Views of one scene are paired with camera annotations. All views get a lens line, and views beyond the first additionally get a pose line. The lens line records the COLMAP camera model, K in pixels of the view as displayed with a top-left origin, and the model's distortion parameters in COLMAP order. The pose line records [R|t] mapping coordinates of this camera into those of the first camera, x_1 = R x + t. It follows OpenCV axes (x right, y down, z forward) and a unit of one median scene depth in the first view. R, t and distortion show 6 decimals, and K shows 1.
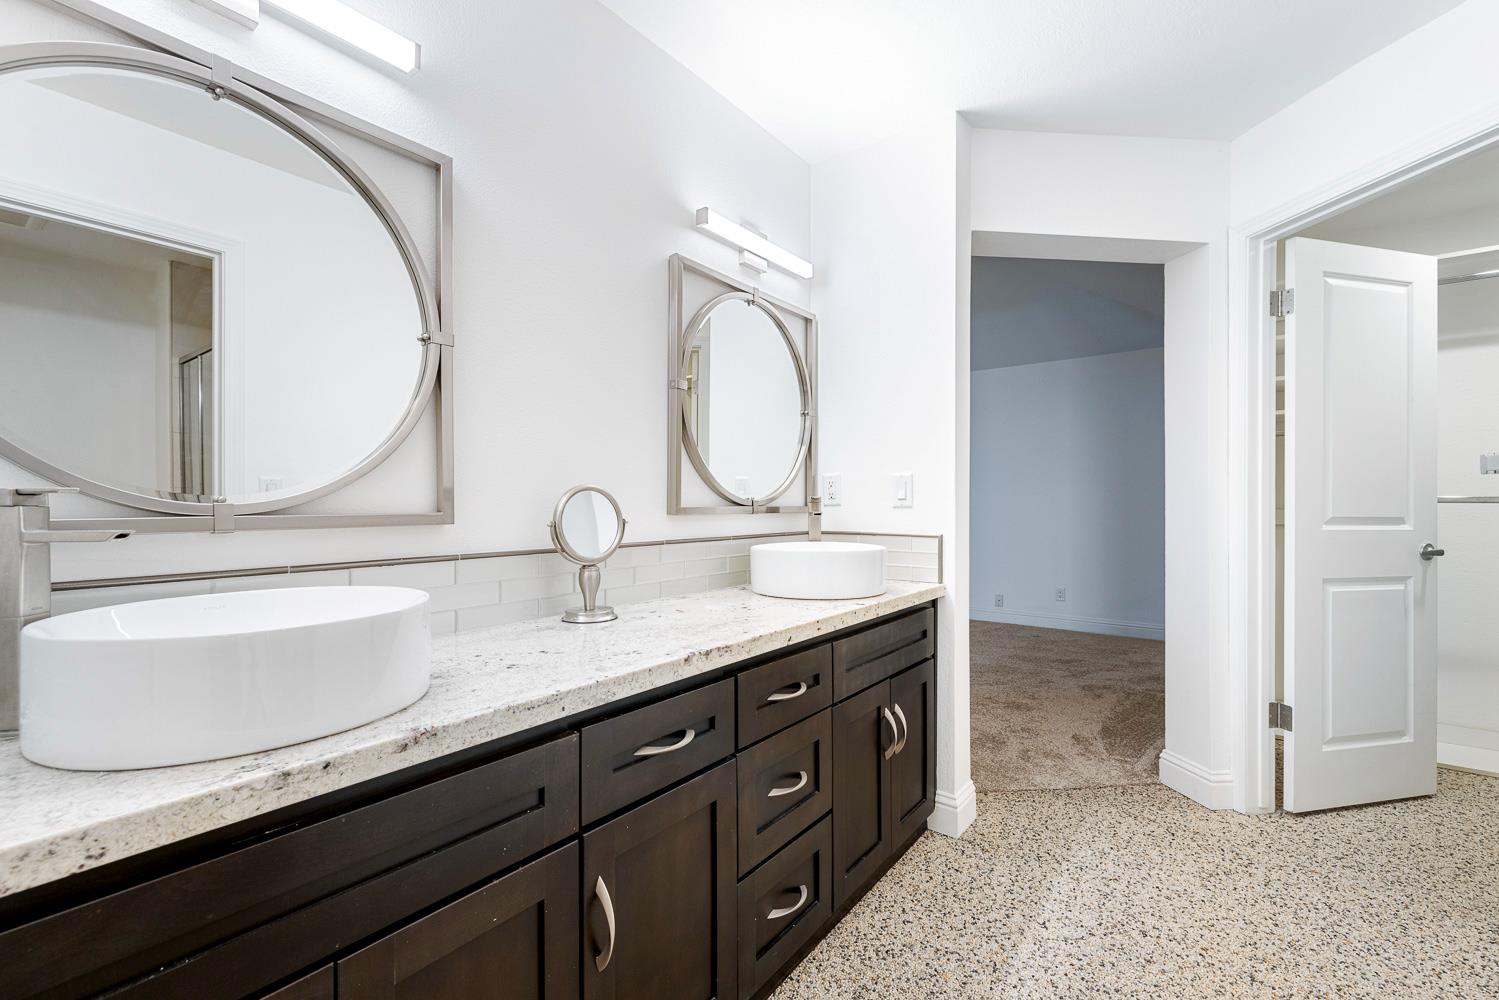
lens RADIAL K [[639.3, 0, 743.7], [0, 639.3, 508.5], [0, 0, 1]] dist [-0.000649, -0.000025]
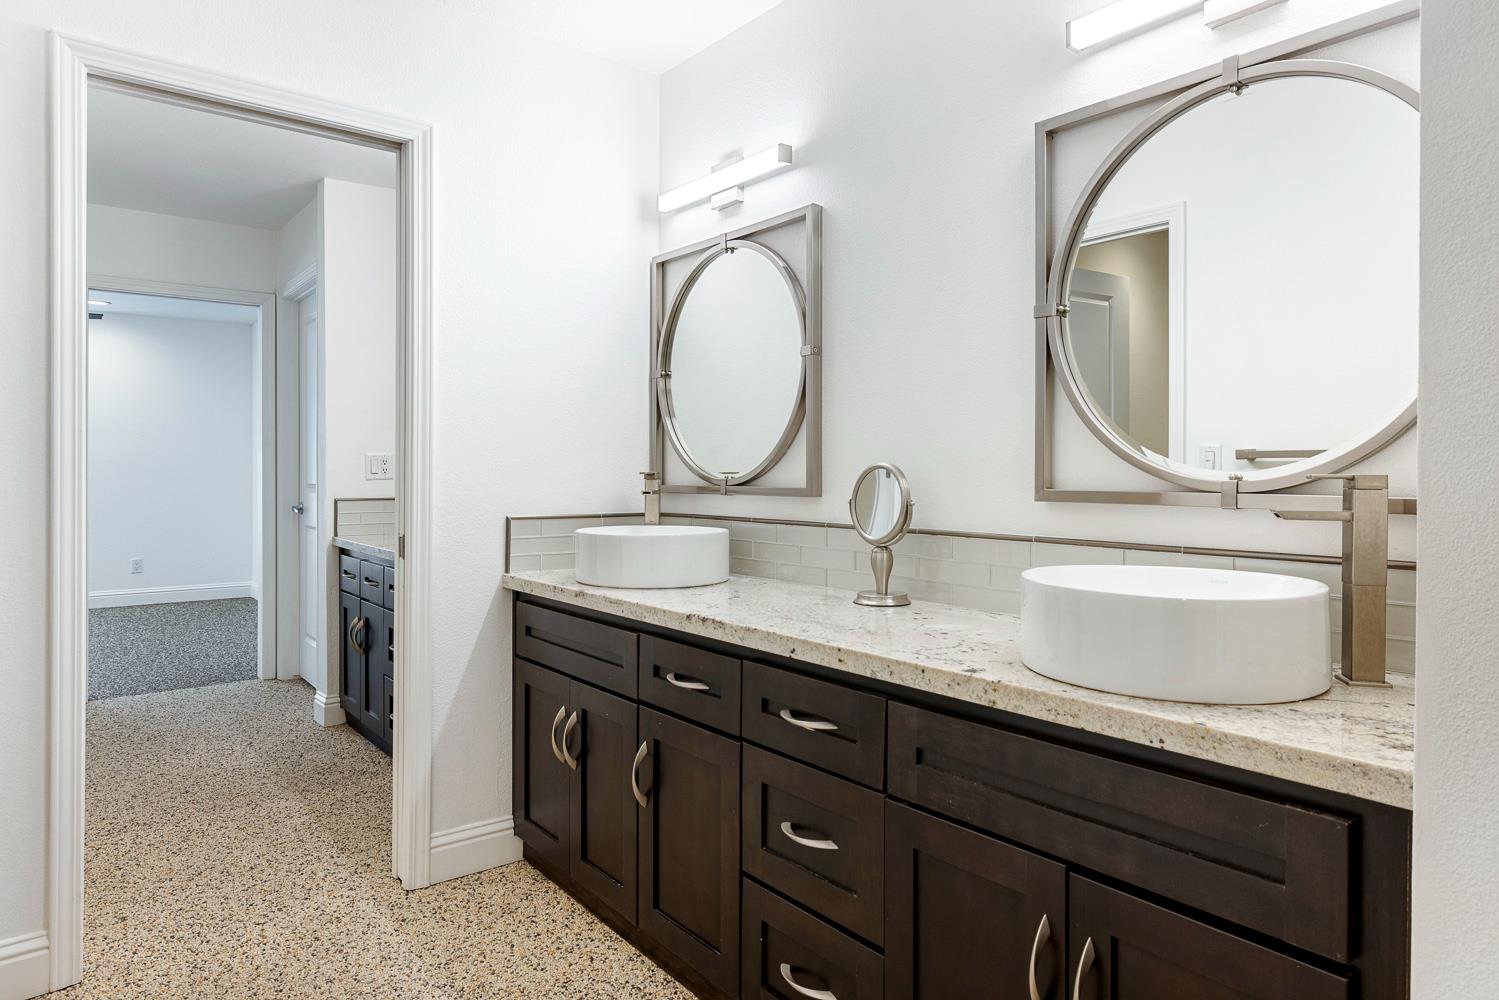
lens RADIAL K [[917.3, 0, 746.5], [0, 917.3, 485.4], [0, 0, 1]] dist [-0.002782, -0.000593]
pose [[-0.244858, 0.016631, -0.969416, 1.224204], [-0.008418, 0.999779, 0.019278, -0.029933], [0.969522, 0.012881, -0.244664, 1.229389]]
